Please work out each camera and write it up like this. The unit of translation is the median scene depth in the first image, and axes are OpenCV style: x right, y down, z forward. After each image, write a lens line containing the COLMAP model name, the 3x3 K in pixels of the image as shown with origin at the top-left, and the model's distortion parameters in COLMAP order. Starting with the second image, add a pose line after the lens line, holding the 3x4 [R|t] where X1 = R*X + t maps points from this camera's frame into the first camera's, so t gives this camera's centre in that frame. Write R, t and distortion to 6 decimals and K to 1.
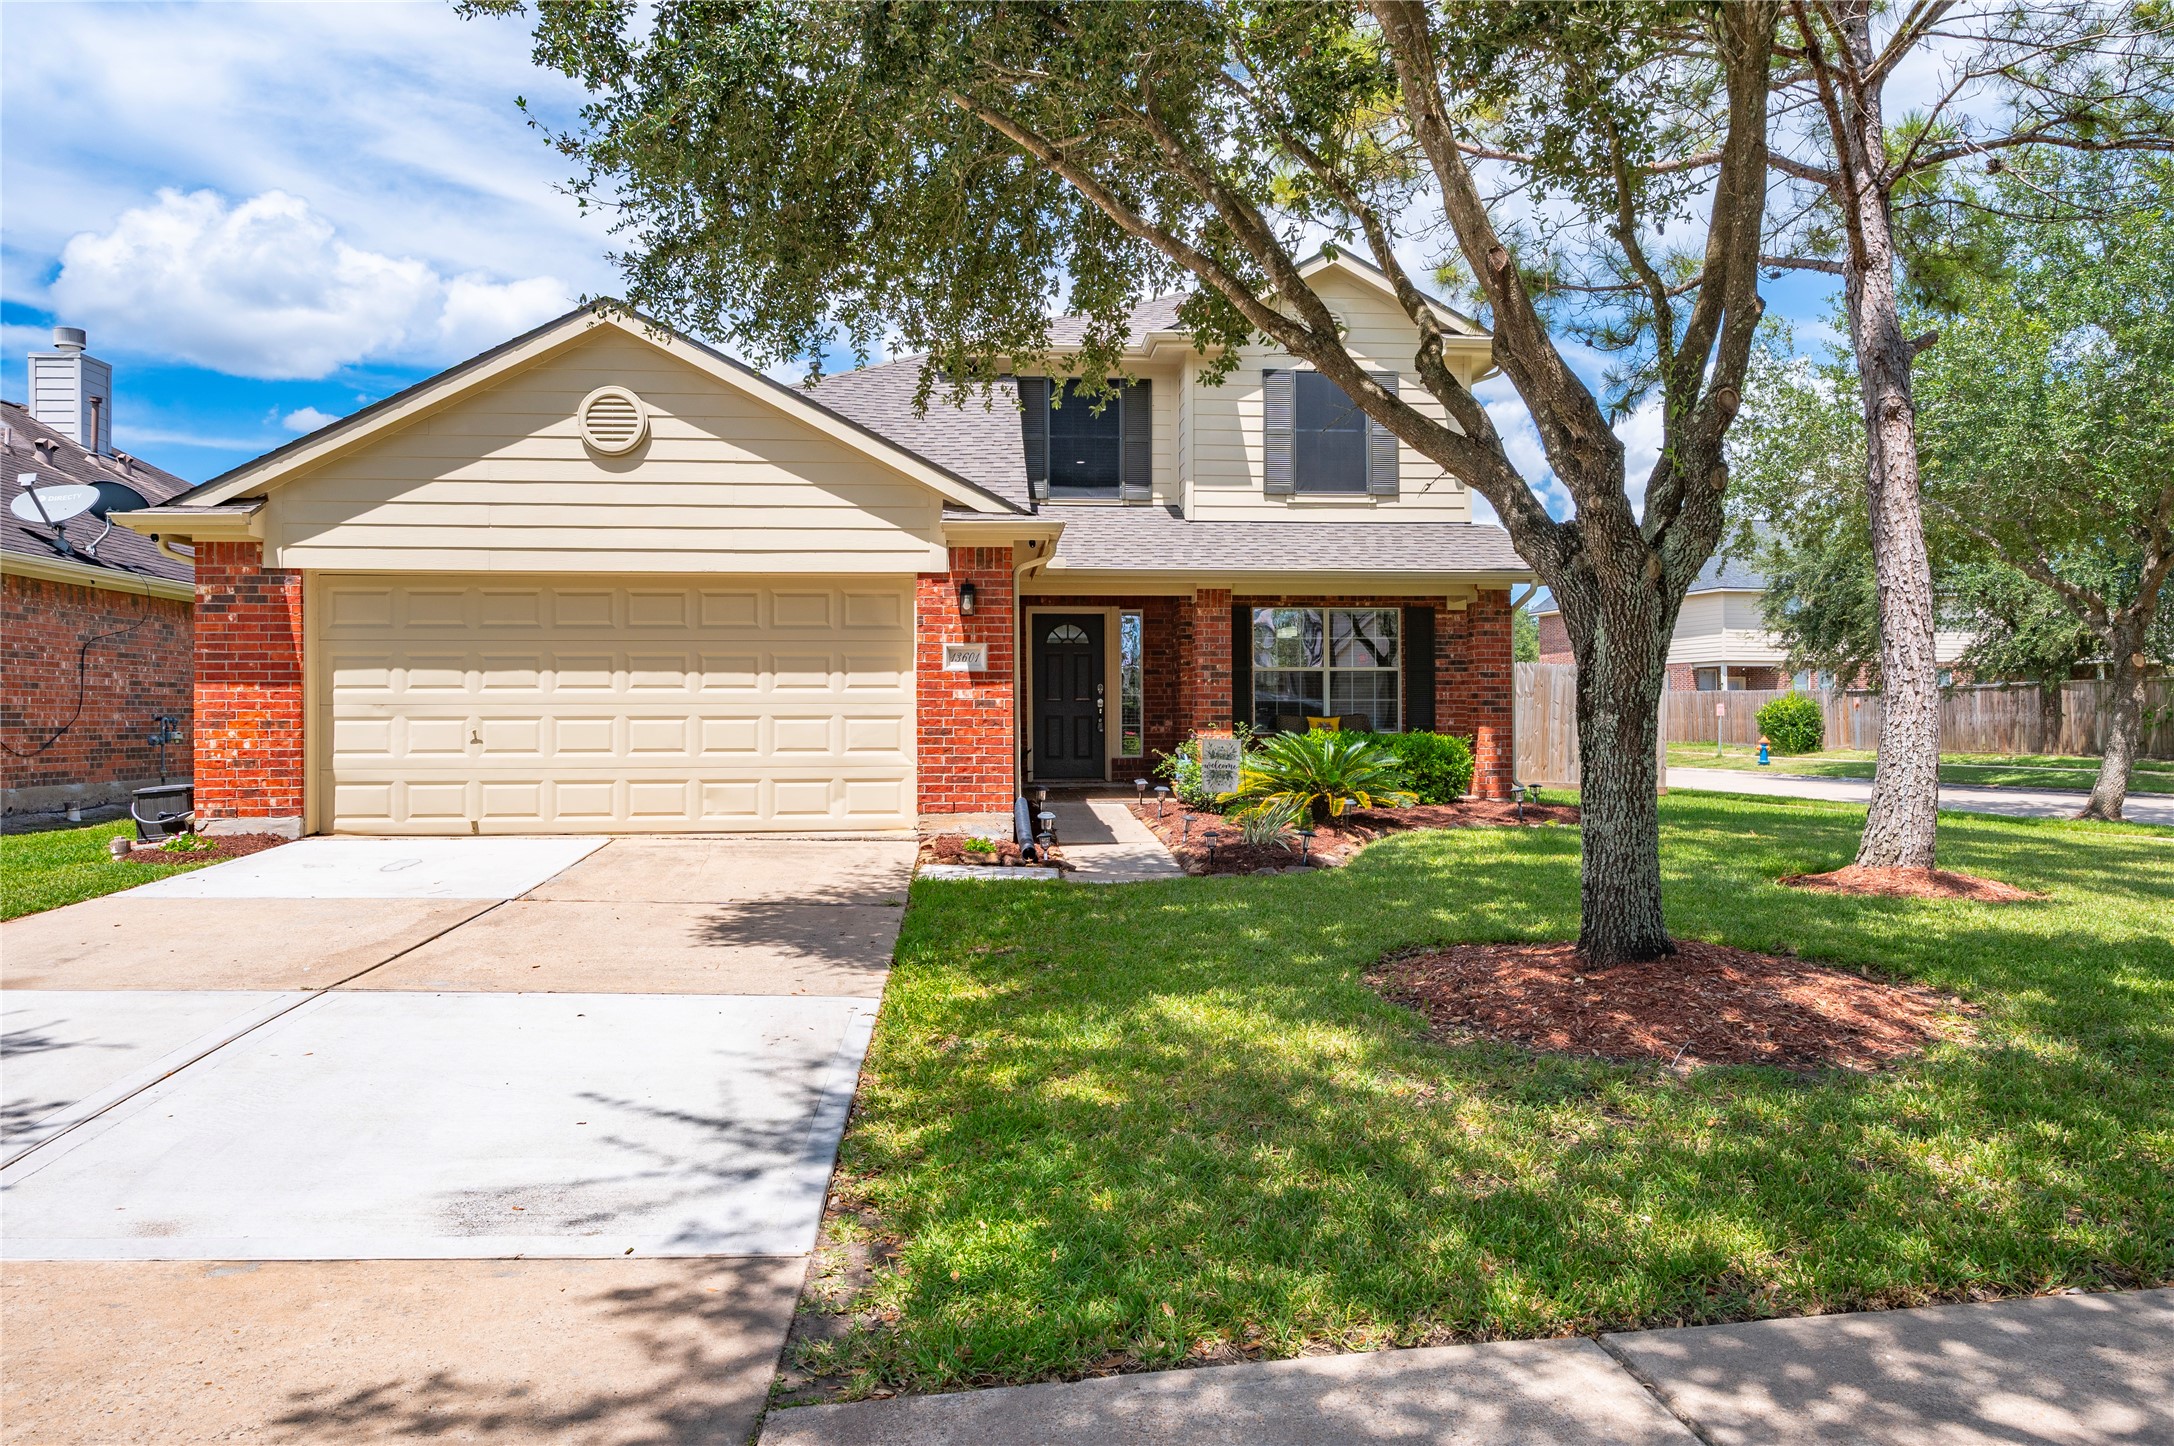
lens RADIAL K [[1420.0, 0, 1053.1], [0, 1420.0, 728.6], [0, 0, 1]] dist [0.002519, 0.003567]
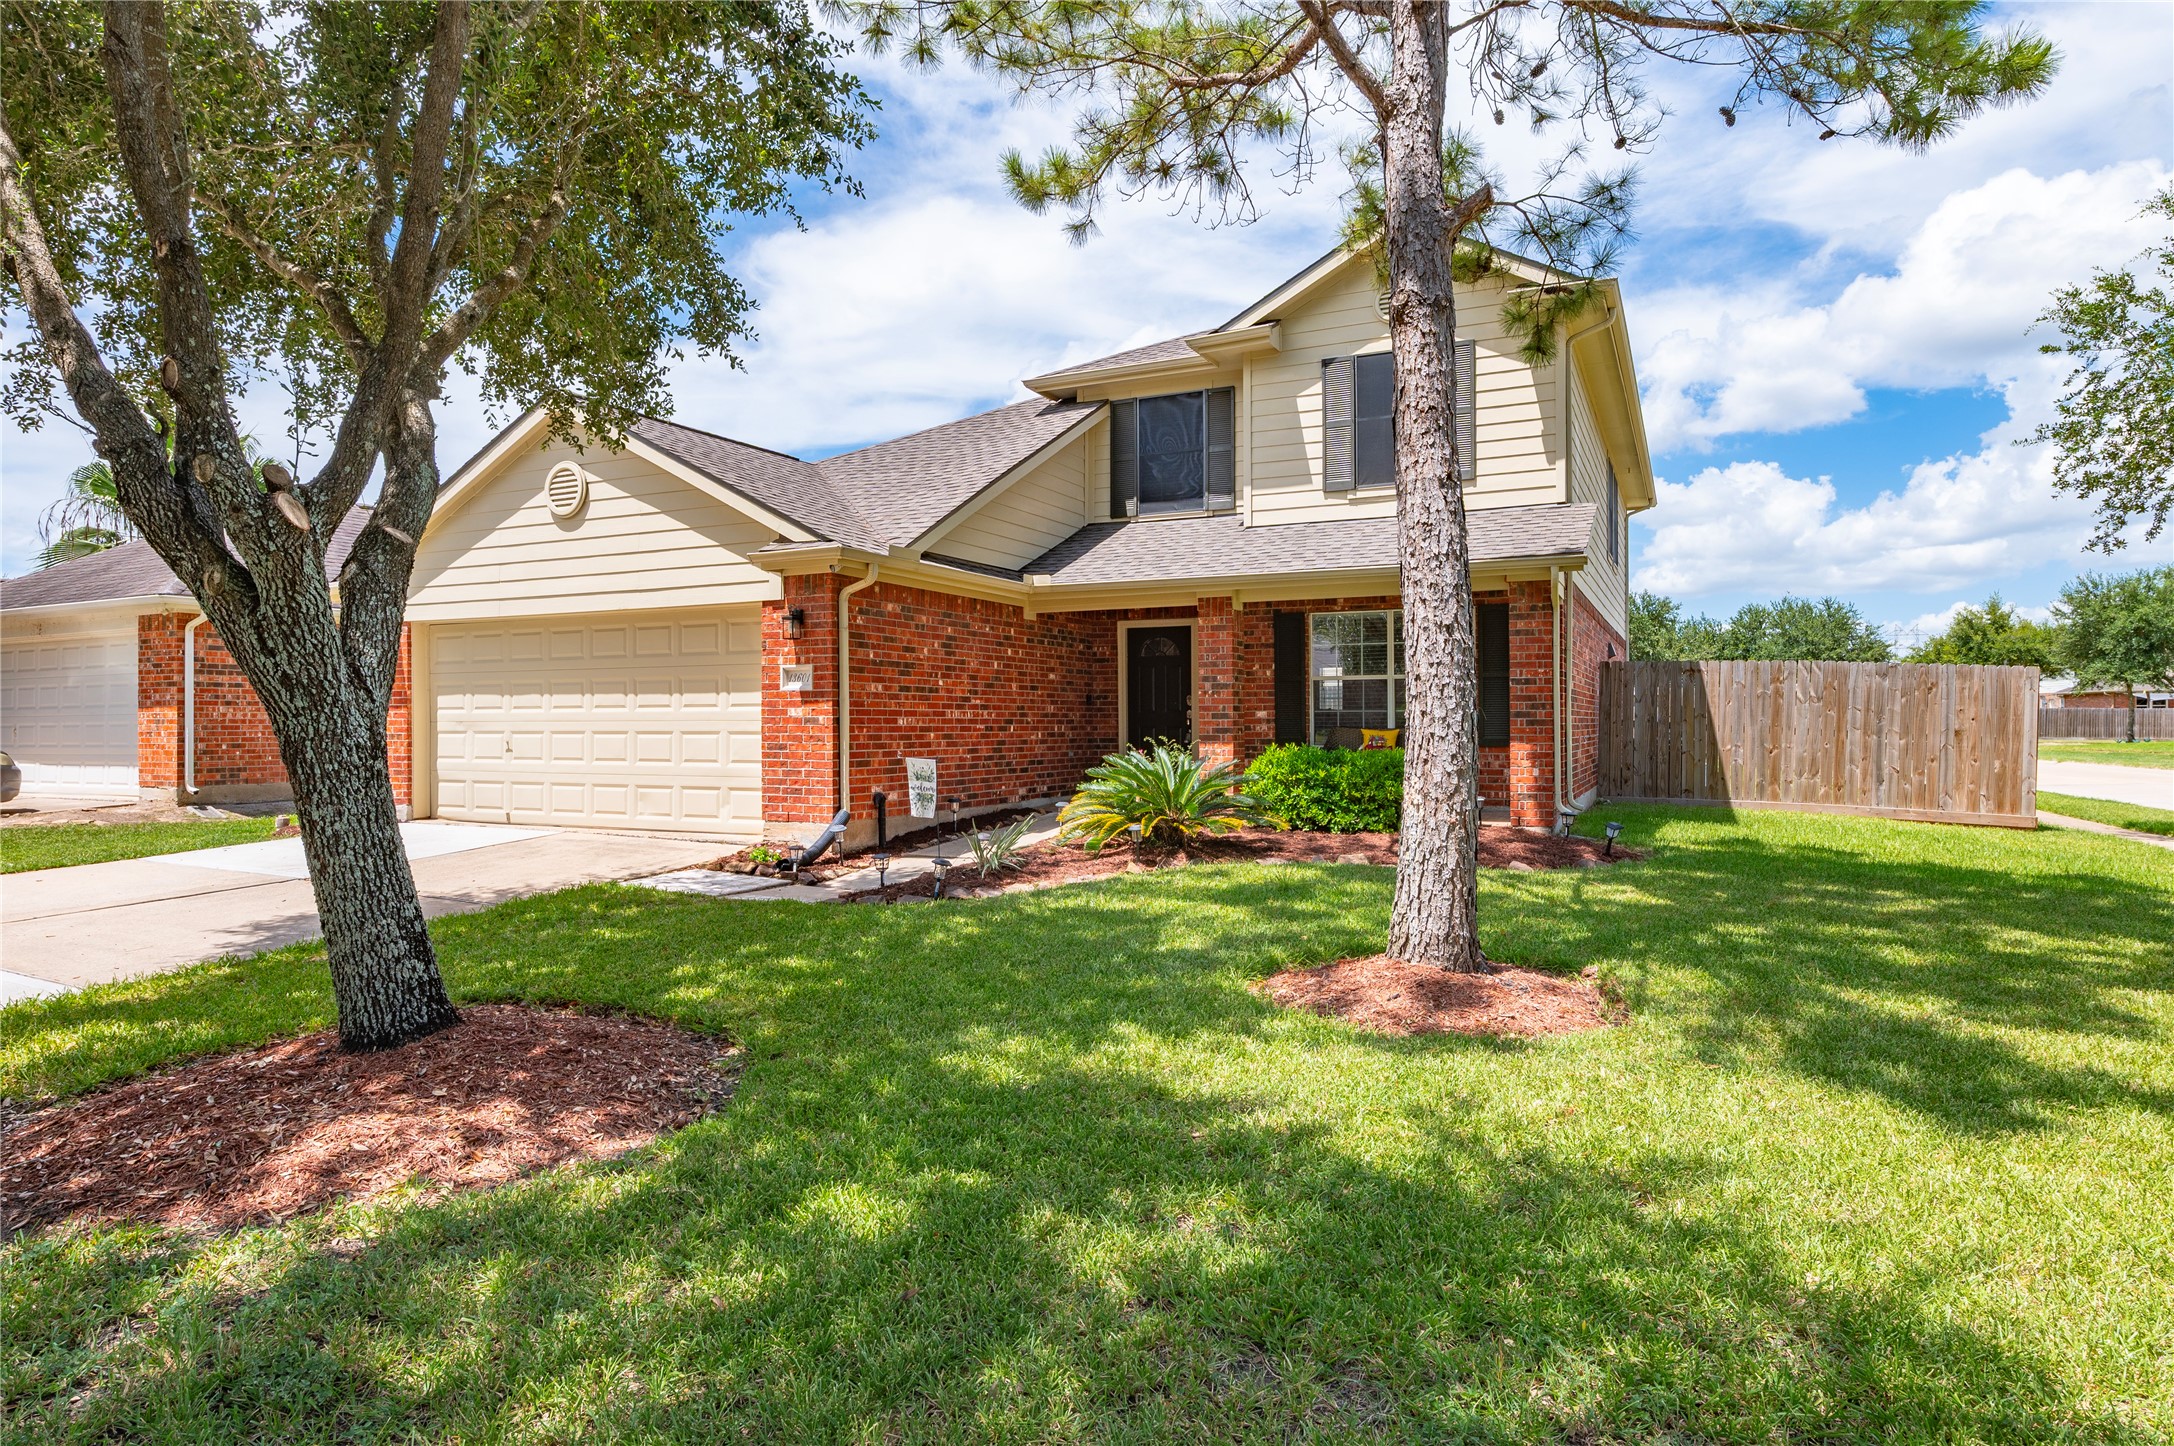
lens RADIAL K [[1218.8, 0, 1074.0], [0, 1218.8, 725.4], [0, 0, 1]] dist [0.000926, -0.003269]
pose [[0.863018, 0.001931, -0.505170, 0.499957], [-0.001986, 0.999998, 0.000429, -0.012827], [0.505169, 0.000633, 0.863020, 0.265008]]
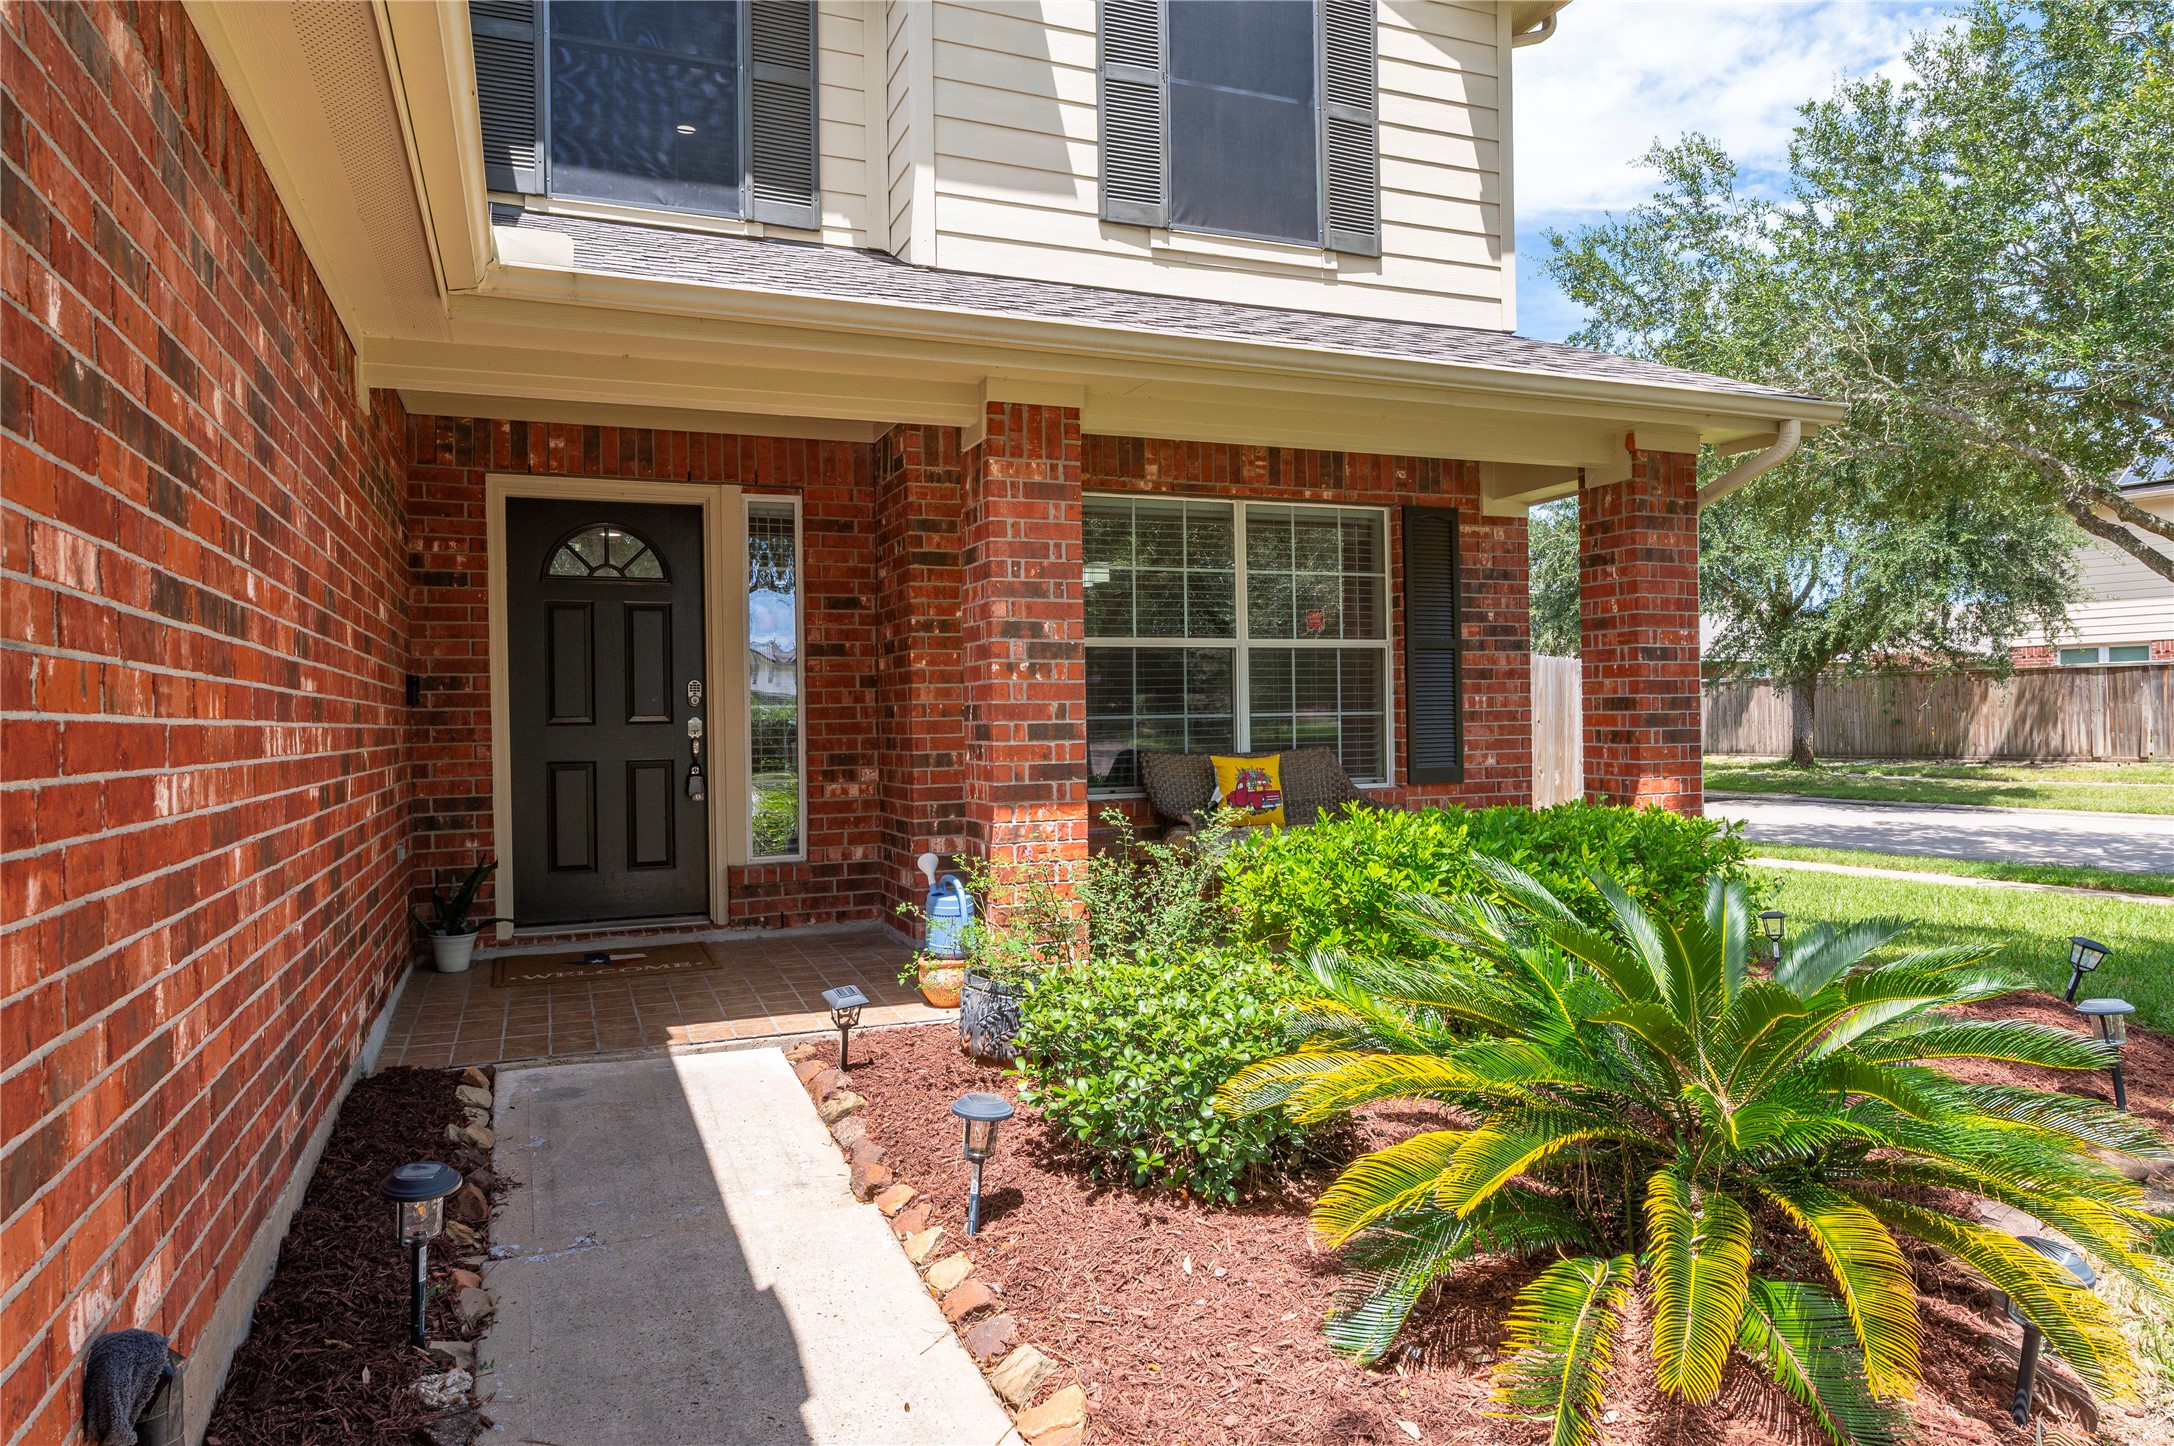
lens RADIAL K [[1360.0, 0, 1087.7], [0, 1360.0, 705.0], [0, 0, 1]] dist [0.002320, 0.000278]
pose [[0.948603, -0.009380, 0.316330, 0.021354], [0.014927, 0.999774, -0.015116, -0.021425], [-0.316117, 0.019061, 0.948529, 0.756639]]
